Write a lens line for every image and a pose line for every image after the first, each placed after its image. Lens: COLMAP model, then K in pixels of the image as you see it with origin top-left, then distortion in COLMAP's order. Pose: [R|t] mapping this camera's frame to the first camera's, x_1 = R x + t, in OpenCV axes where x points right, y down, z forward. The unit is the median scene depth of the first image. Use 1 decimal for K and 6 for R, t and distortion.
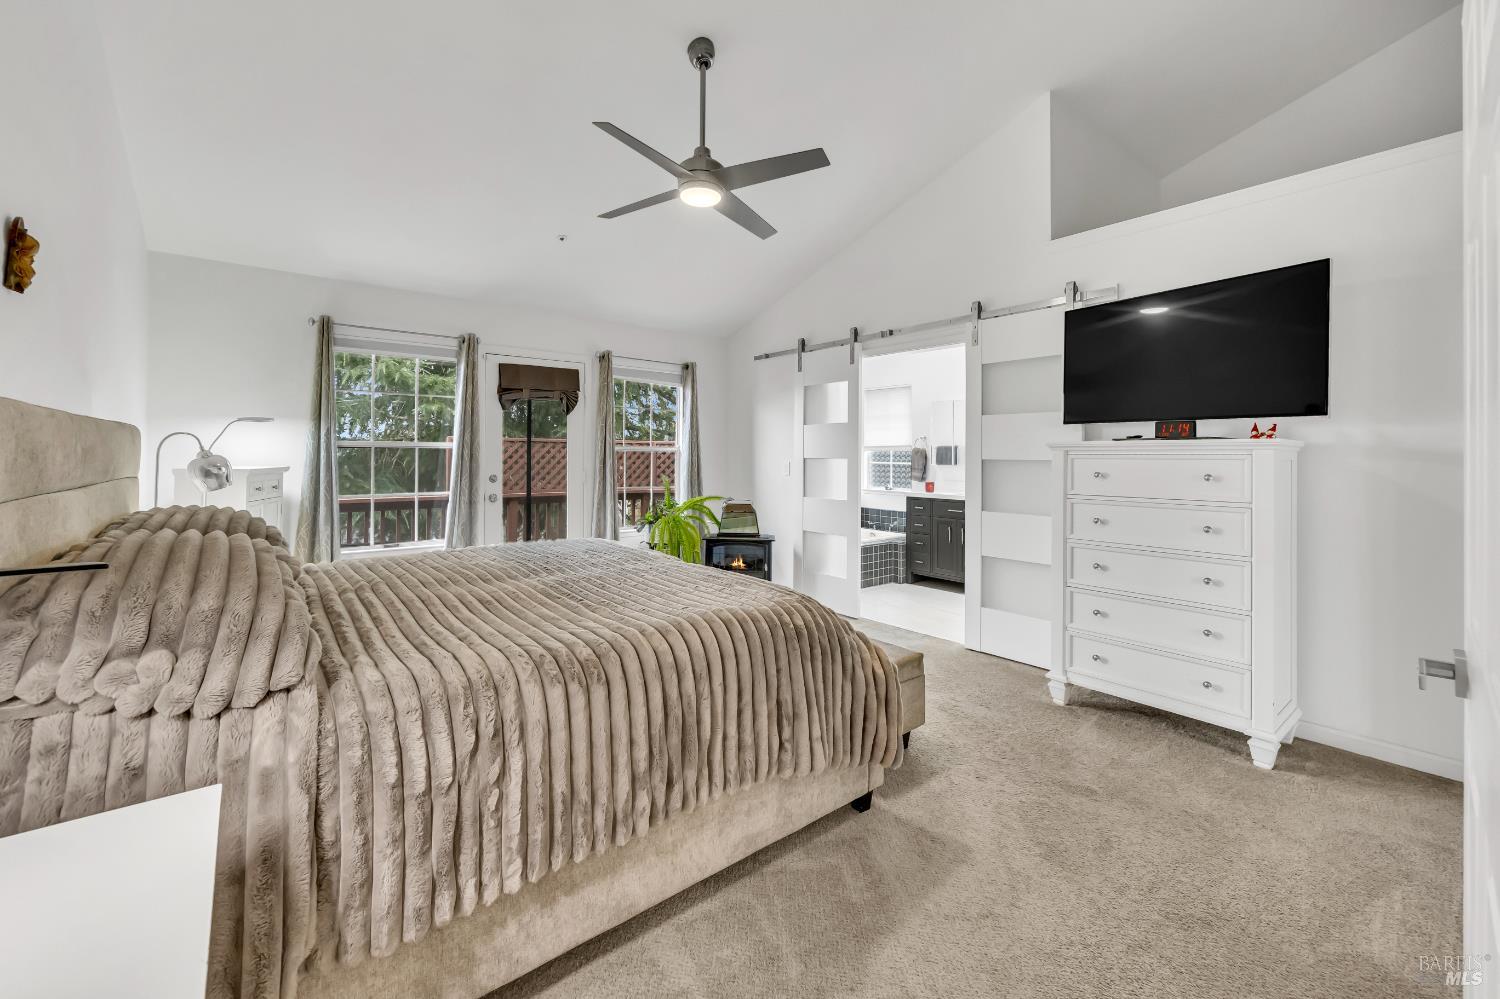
lens RADIAL K [[604.3, 0, 747.3], [0, 604.3, 463.0], [0, 0, 1]] dist [-0.000735, -0.000137]
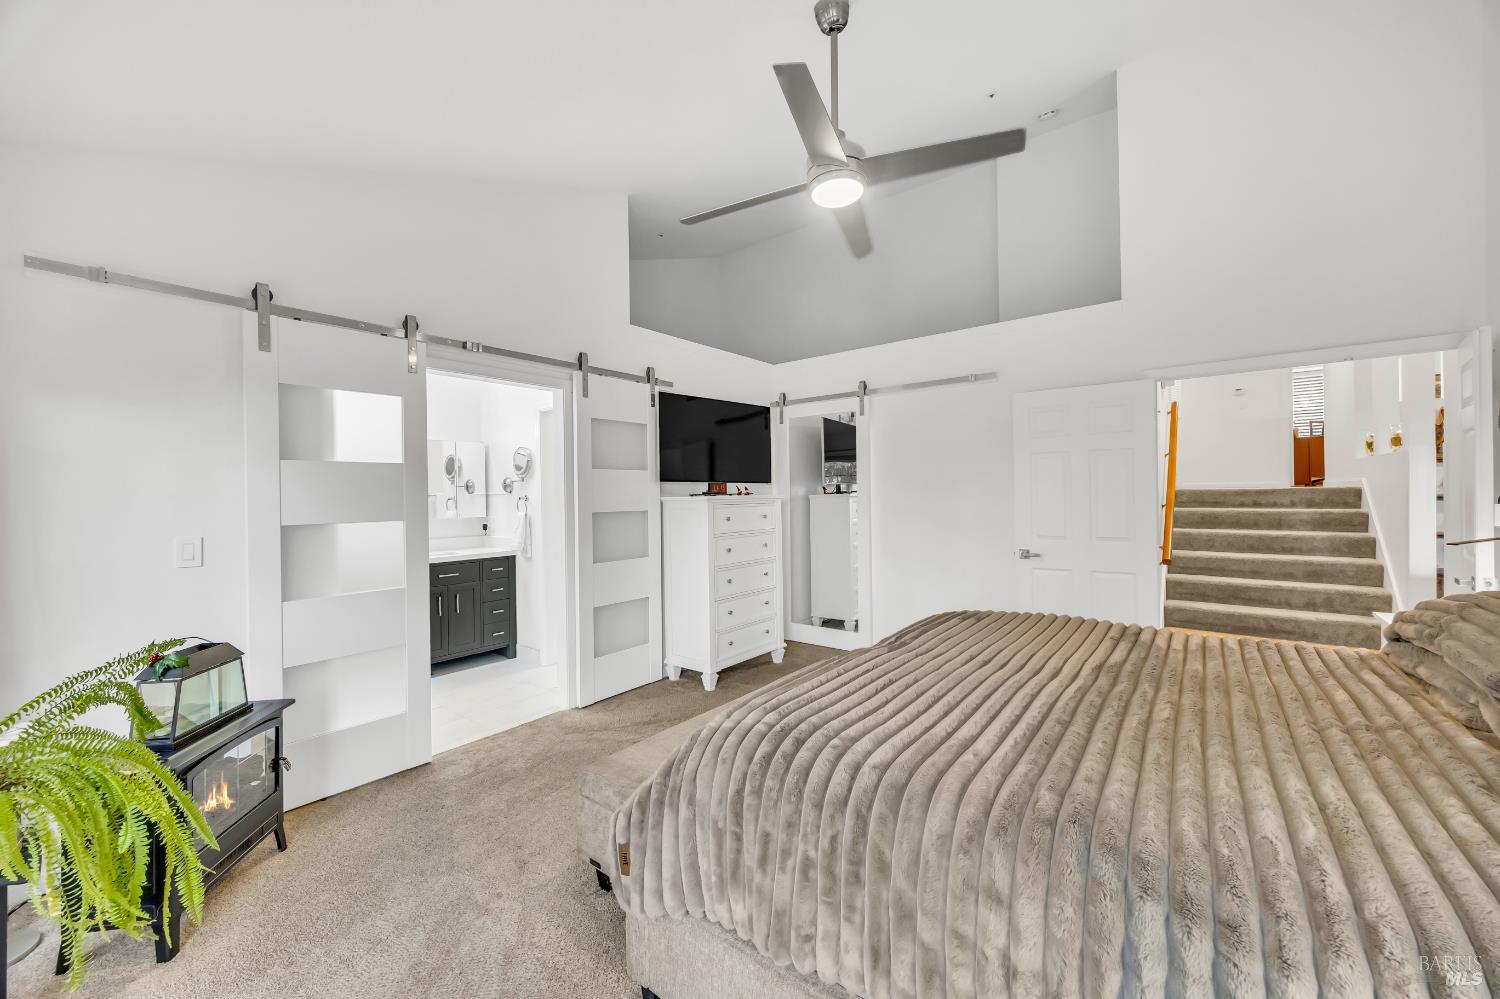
lens RADIAL K [[575.1, 0, 748.4], [0, 575.1, 496.7], [0, 0, 1]] dist [-0.000898, -0.000007]
pose [[-0.206420, -0.005313, 0.978449, -0.475417], [0.023783, 0.999663, 0.010445, -0.028143], [-0.978174, 0.025426, -0.206224, 0.741828]]
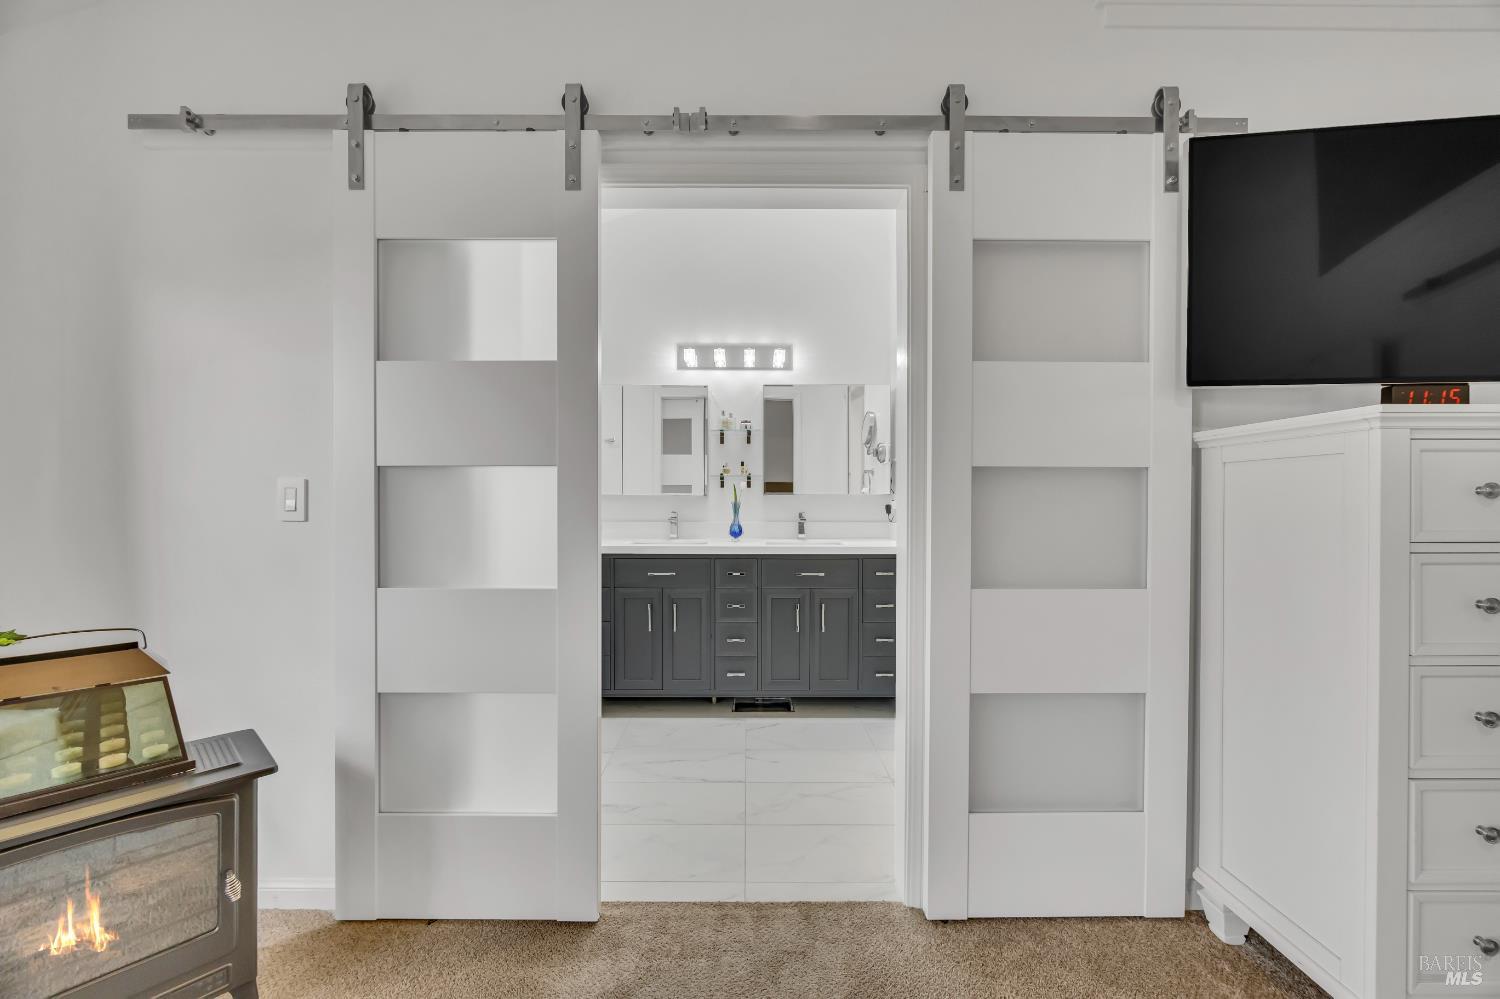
lens RADIAL K [[593.2, 0, 749.8], [0, 593.2, 501.9], [0, 0, 1]] dist [-0.000632, -0.000094]
pose [[0.630172, -0.007132, 0.776423, -0.026477], [0.007876, 0.999965, 0.002793, 0.012856], [-0.776415, 0.004355, 0.630206, 0.677508]]
